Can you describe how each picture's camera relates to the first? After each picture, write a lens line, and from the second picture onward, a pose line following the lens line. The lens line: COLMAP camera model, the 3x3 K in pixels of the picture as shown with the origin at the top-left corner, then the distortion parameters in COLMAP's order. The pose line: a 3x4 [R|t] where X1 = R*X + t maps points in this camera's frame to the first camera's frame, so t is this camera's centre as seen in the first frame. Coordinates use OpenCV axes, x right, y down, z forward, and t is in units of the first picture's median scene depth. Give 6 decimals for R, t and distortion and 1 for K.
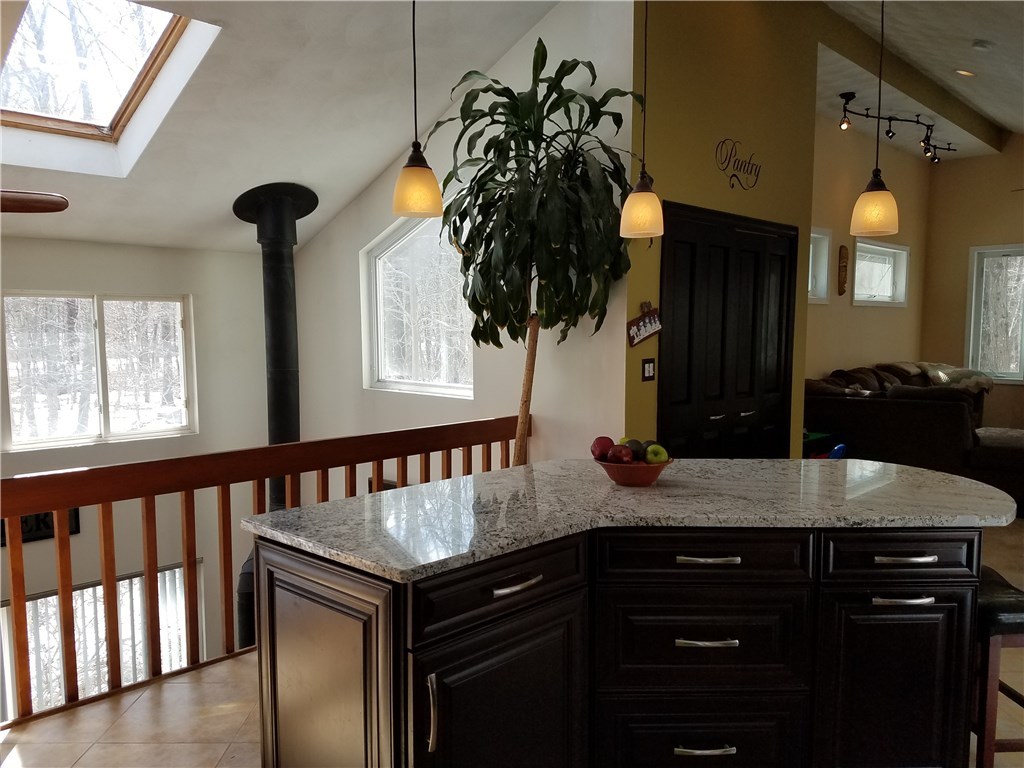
lens RADIAL K [[808.1, 0, 504.8], [0, 808.1, 410.2], [0, 0, 1]] dist [0.247278, -0.442066]
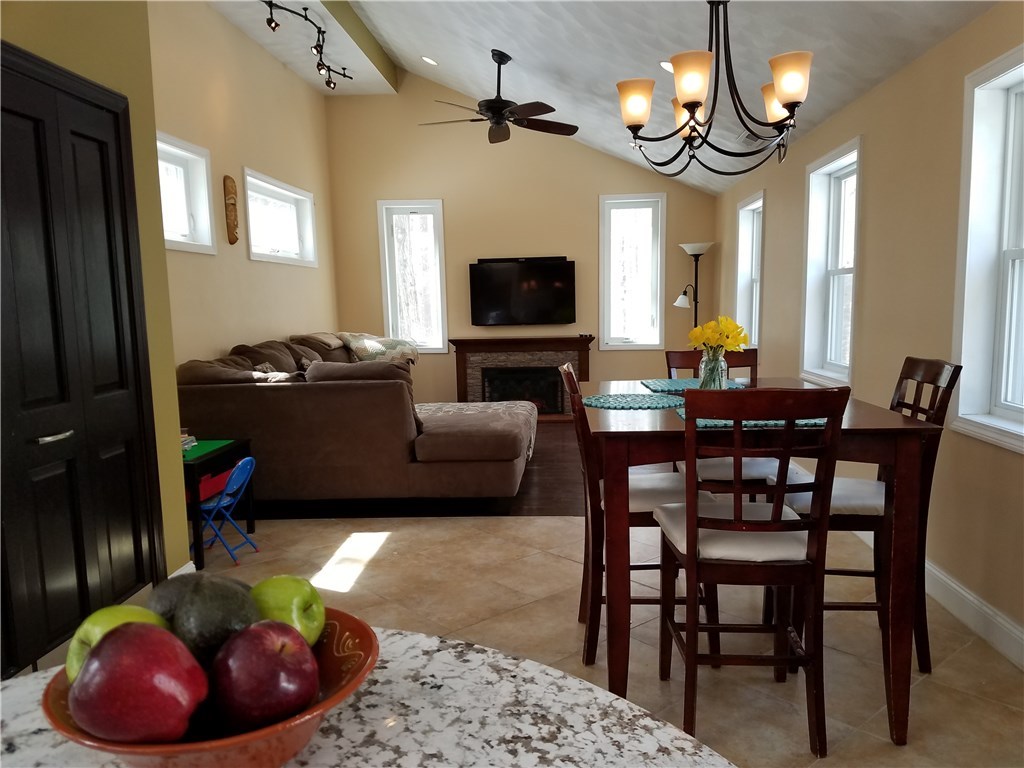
lens RADIAL K [[803.4, 0, 527.4], [0, 803.4, 401.6], [0, 0, 1]] dist [0.259768, -0.430771]
pose [[0.767419, -0.093330, 0.634317, 0.256920], [0.082875, 0.995488, 0.046206, -0.023148], [-0.635767, 0.017110, 0.771691, 0.553405]]
